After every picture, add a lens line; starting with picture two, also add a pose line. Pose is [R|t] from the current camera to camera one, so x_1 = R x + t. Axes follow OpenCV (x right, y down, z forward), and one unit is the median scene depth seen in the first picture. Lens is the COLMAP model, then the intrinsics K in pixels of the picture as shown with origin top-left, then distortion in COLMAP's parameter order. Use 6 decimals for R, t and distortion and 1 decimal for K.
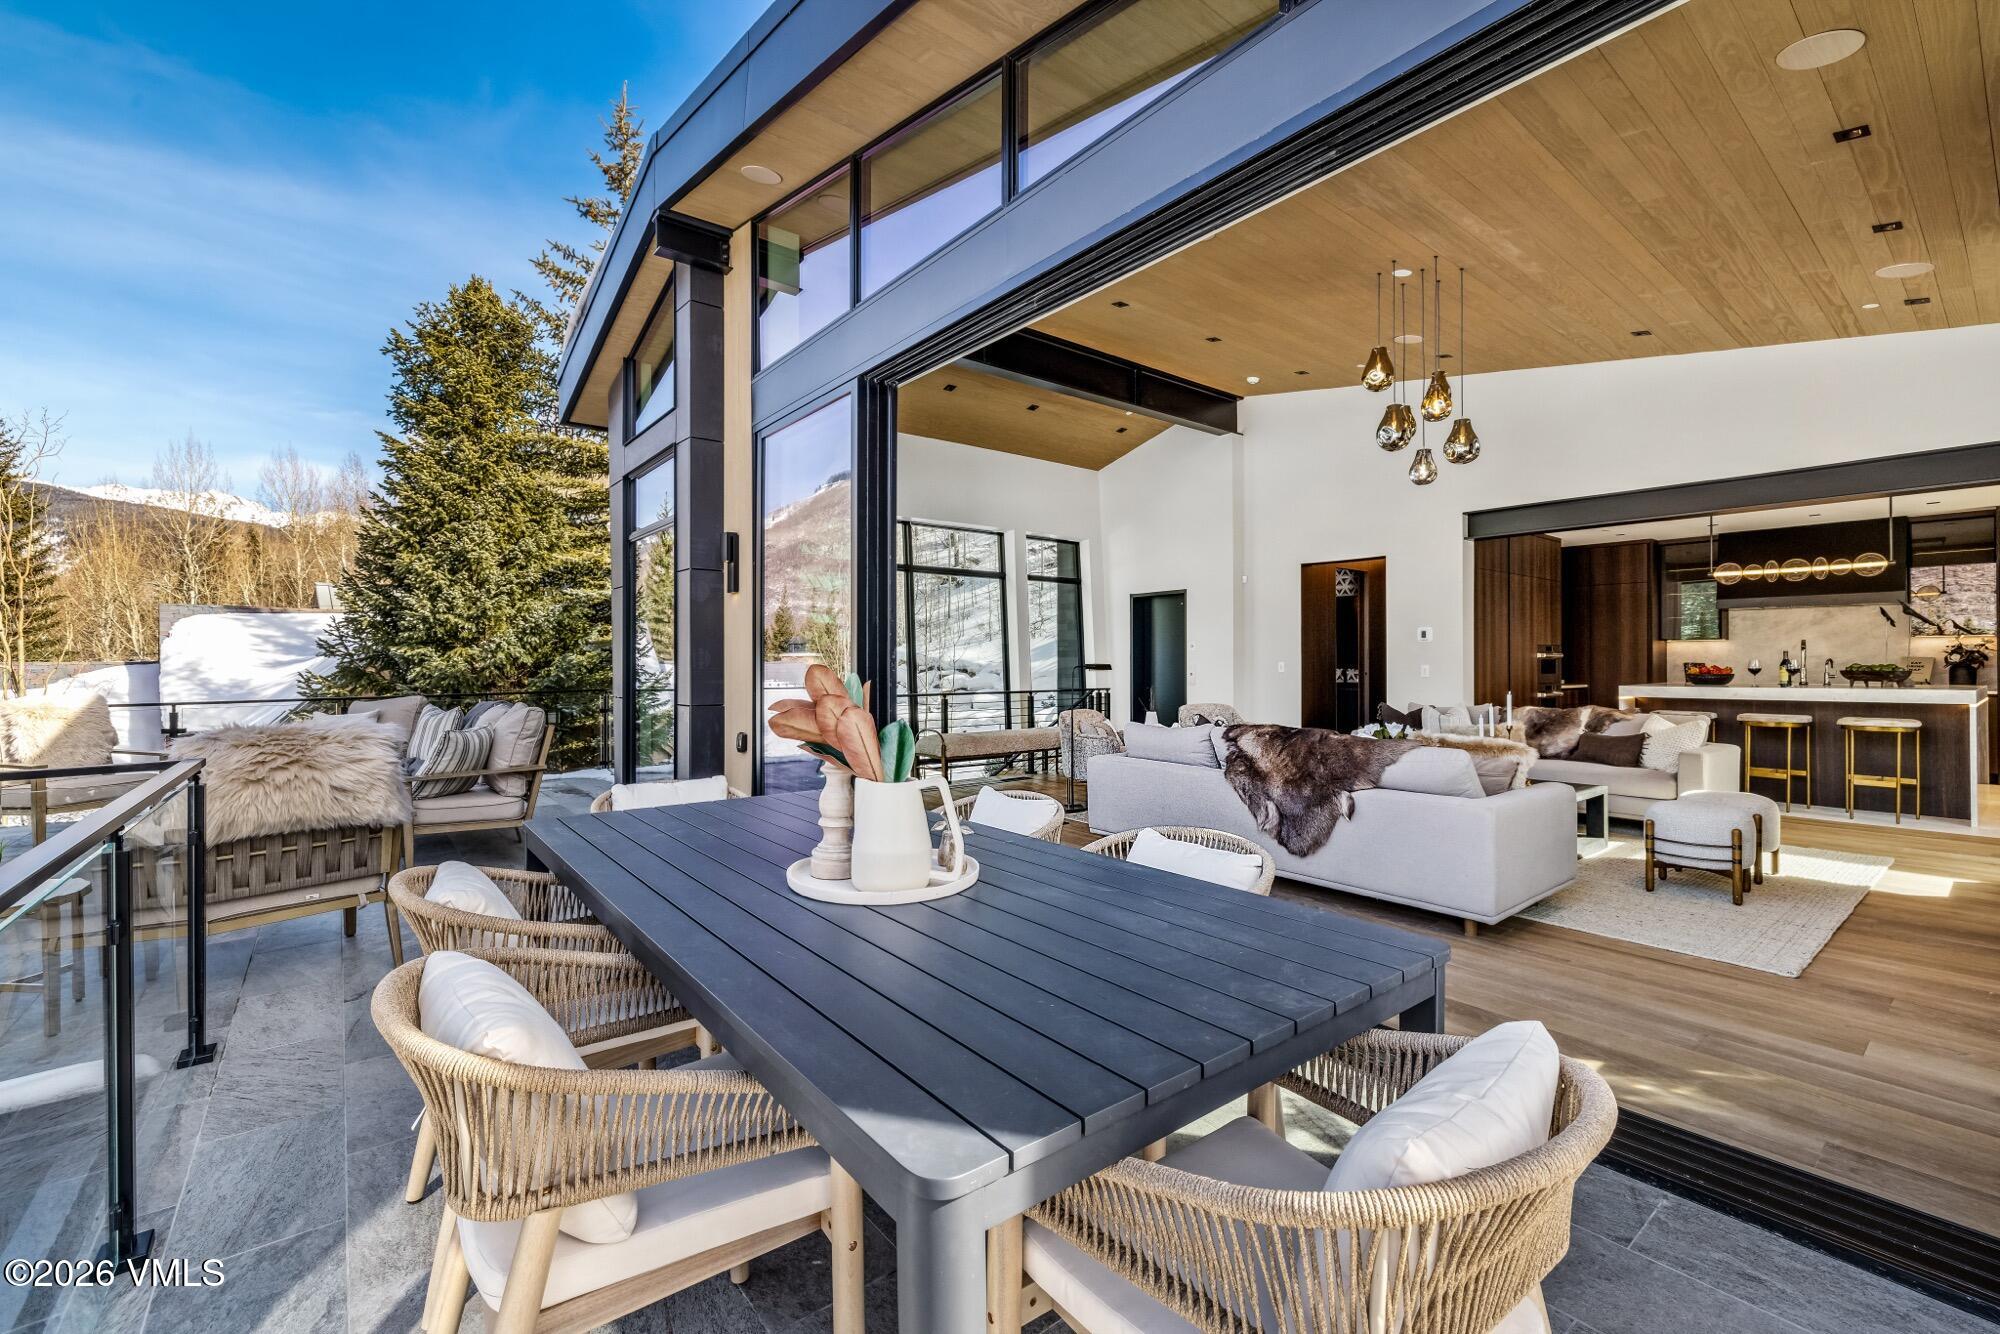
lens RADIAL K [[836.8, 0, 1007.7], [0, 836.8, 657.4], [0, 0, 1]] dist [-0.002965, 0.000123]
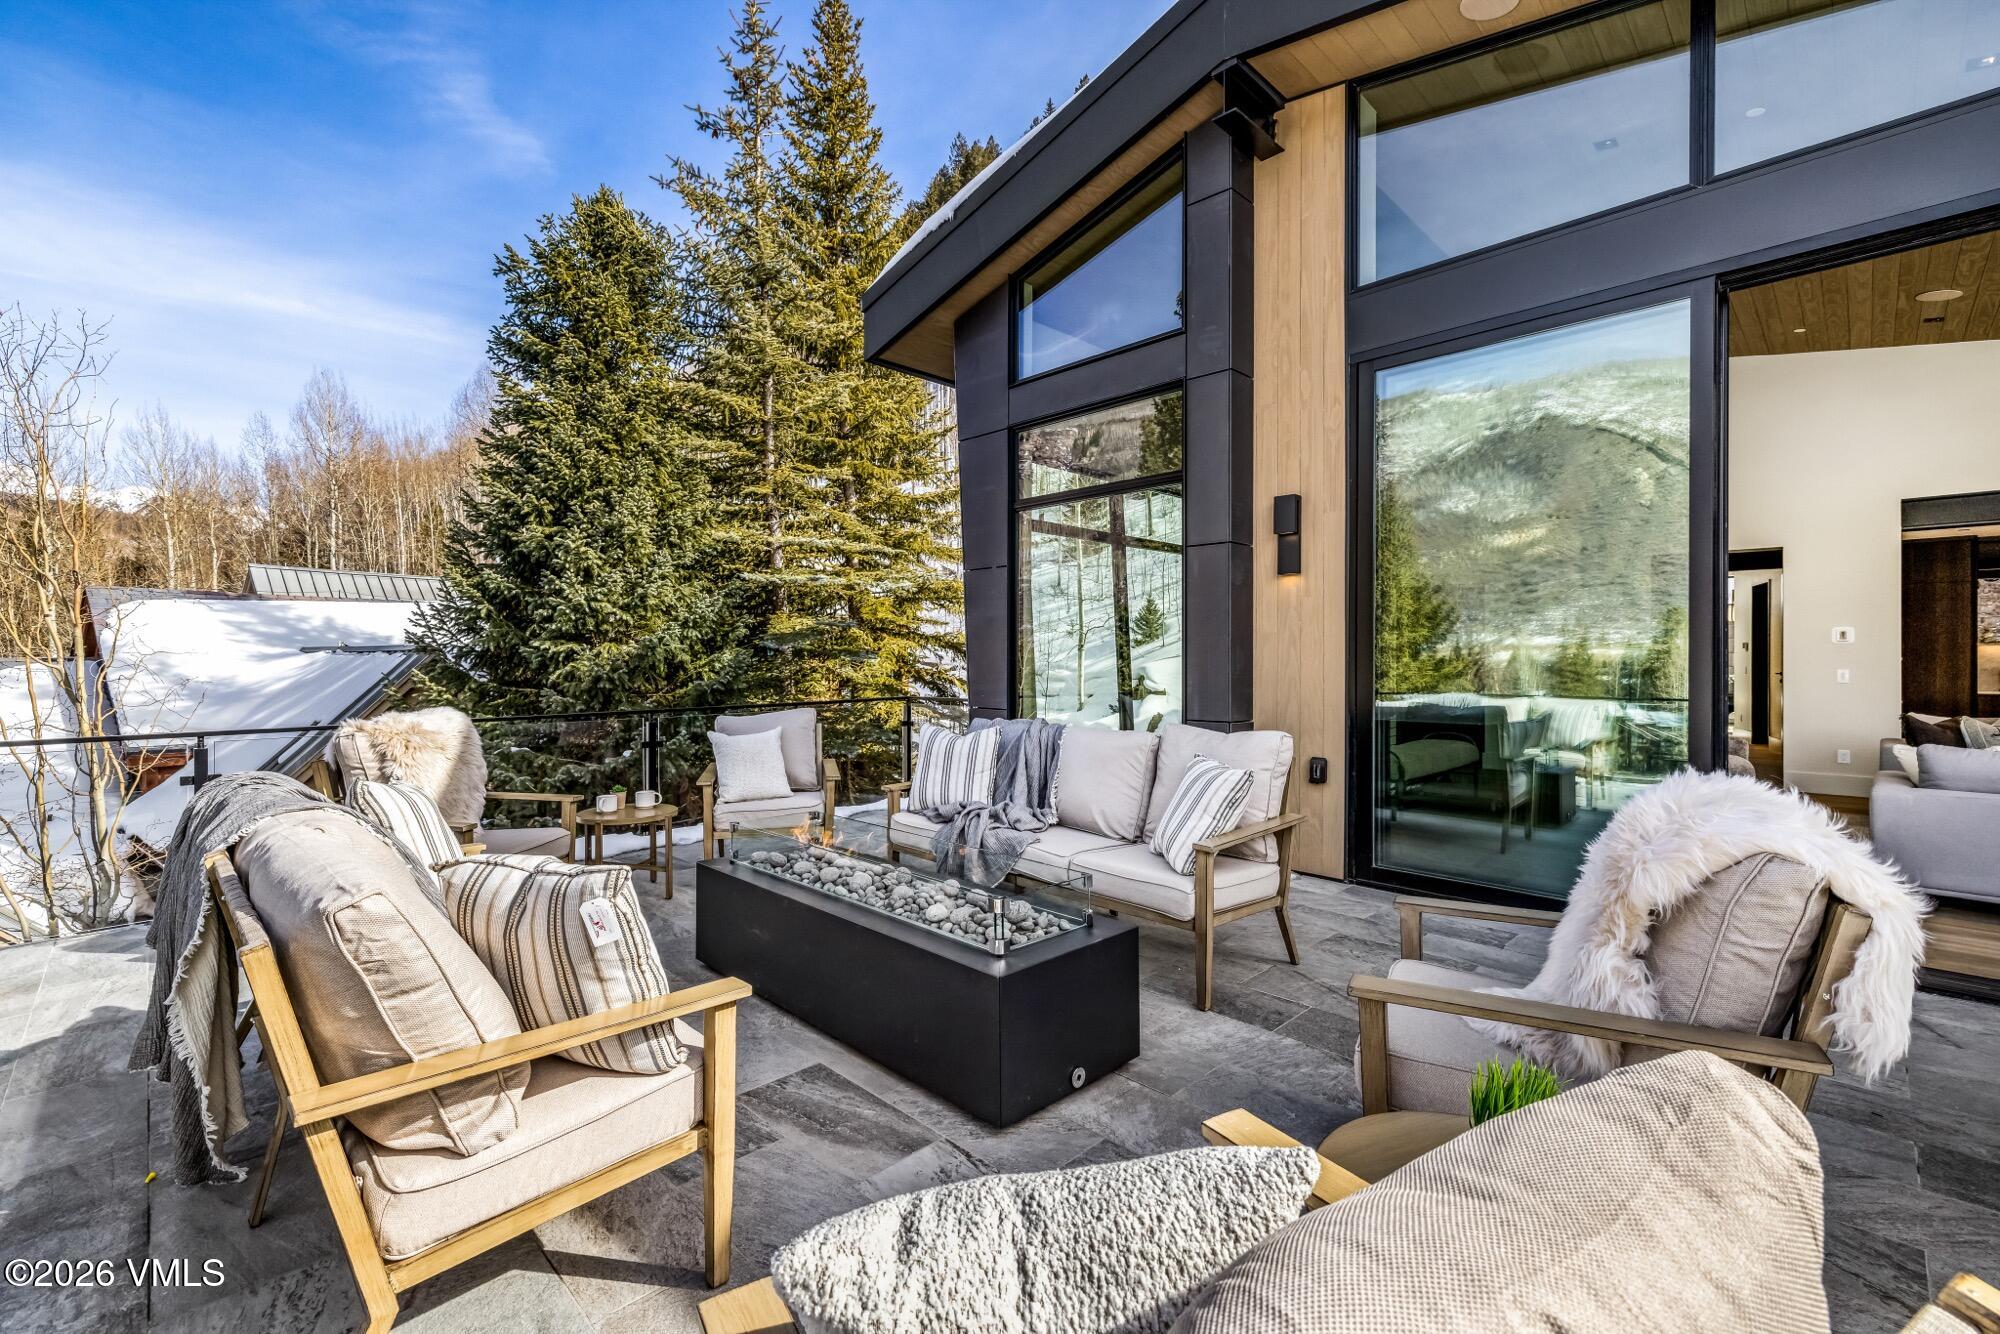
lens RADIAL K [[836.8, 0, 1007.9], [0, 836.8, 656.9], [0, 0, 1]] dist [-0.002965, 0.000123]
pose [[0.993551, 0.001731, 0.113373, -0.352102], [-0.003274, 0.999904, 0.013432, -0.009483], [-0.113339, -0.013717, 0.993462, 0.144211]]
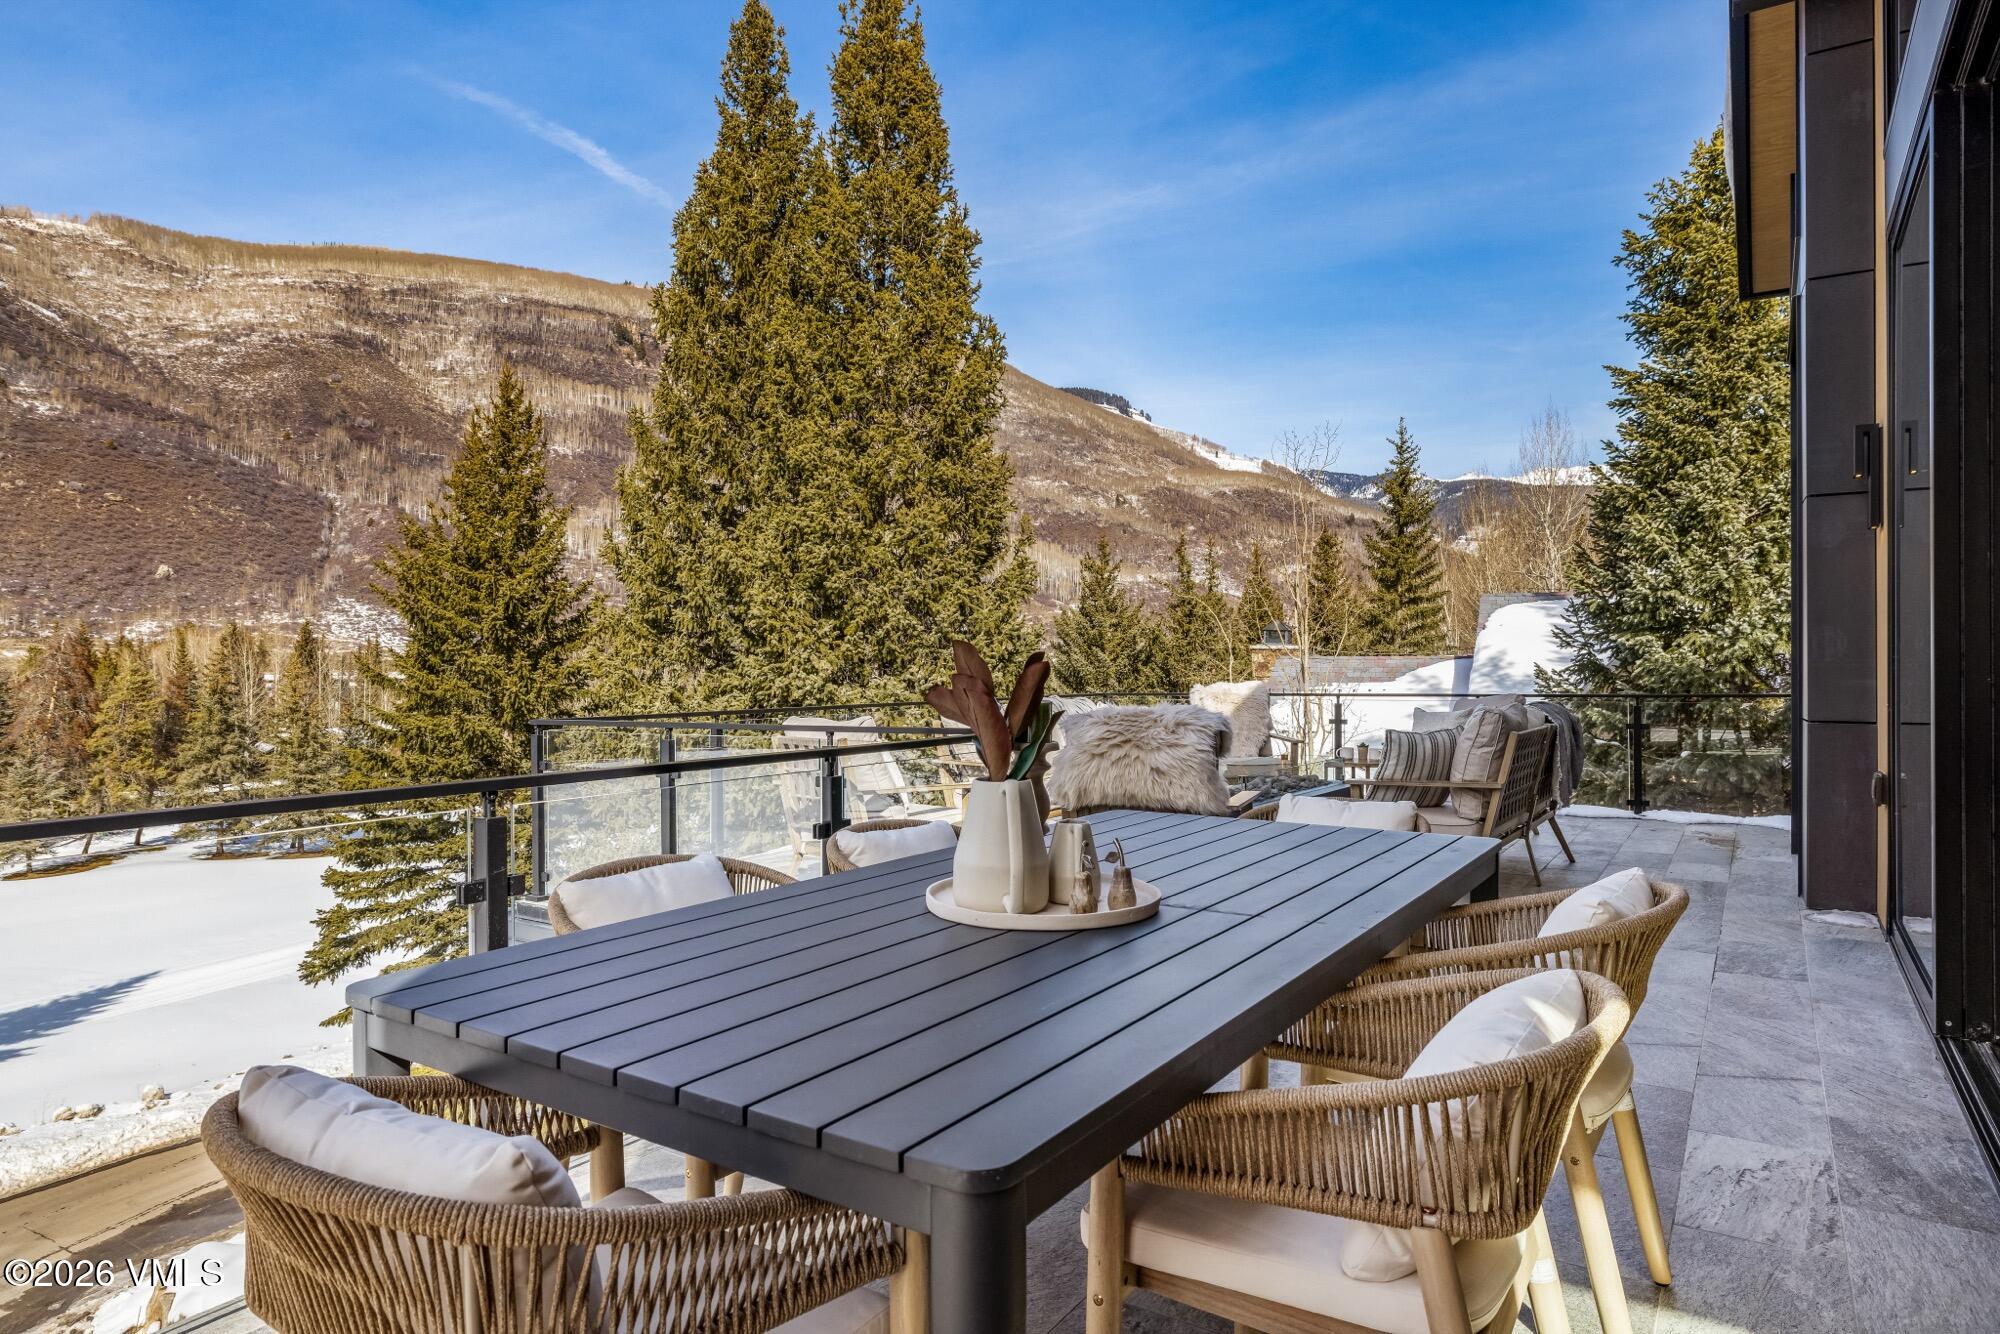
lens RADIAL K [[1186.4, 0, 1006.2], [0, 1186.4, 666.5], [0, 0, 1]] dist [-0.004610, 0.000855]
pose [[0.317542, 0.005822, -0.948226, 0.137790], [0.006876, 0.999941, 0.008442, 0.003690], [0.948219, -0.009201, 0.317483, 0.091818]]
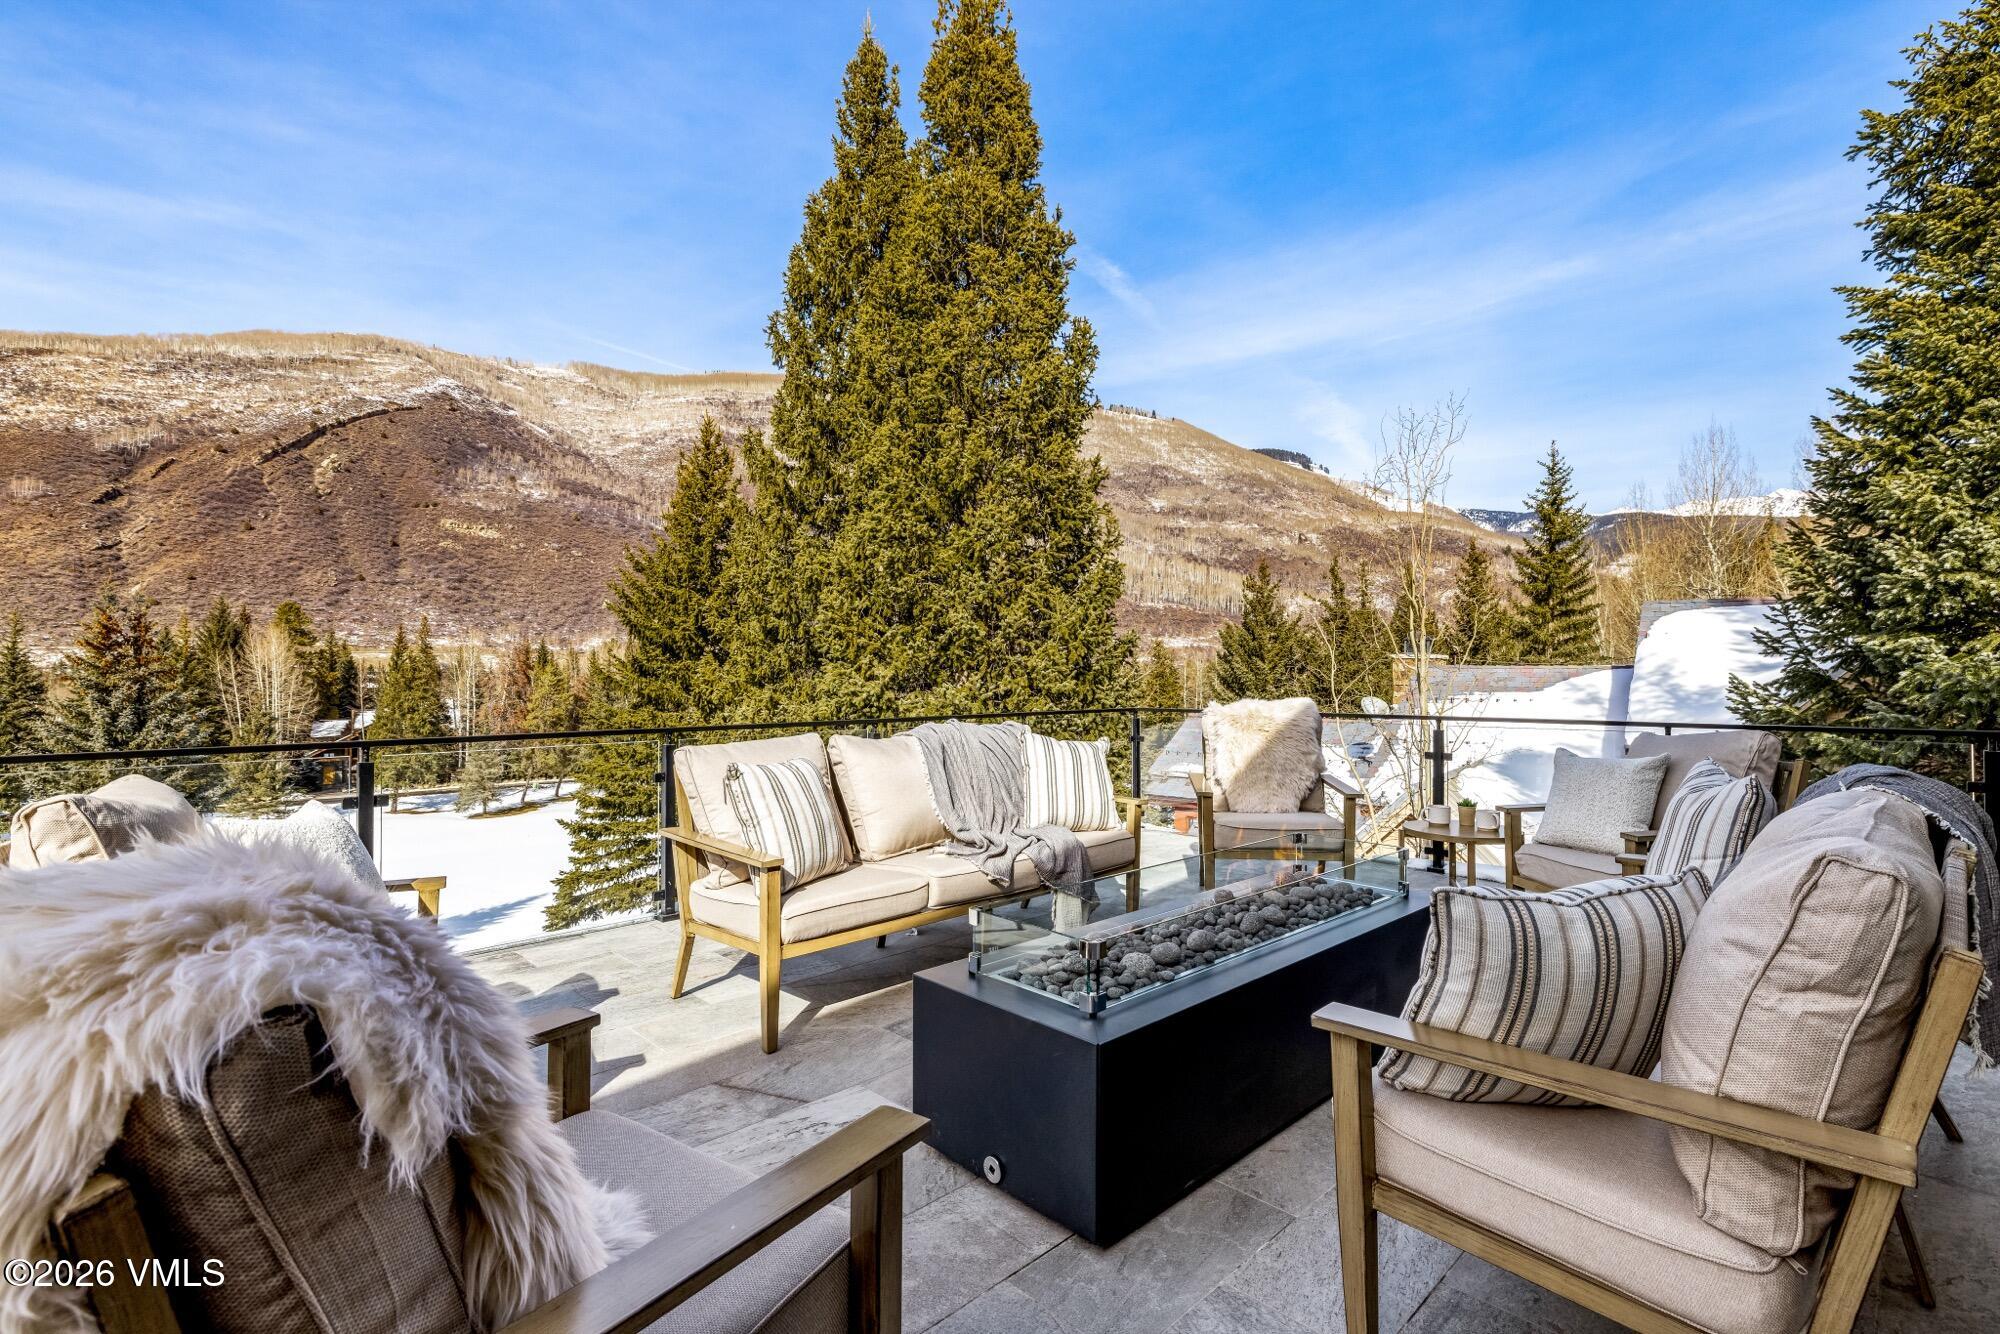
lens RADIAL K [[913.2, 0, 1004.3], [0, 913.2, 662.2], [0, 0, 1]] dist [-0.004695, 0.000501]
pose [[0.100731, -0.004200, -0.994905, -0.150179], [0.002770, 0.999988, -0.003941, 0.005865], [0.994910, -0.002359, 0.100742, 0.317378]]
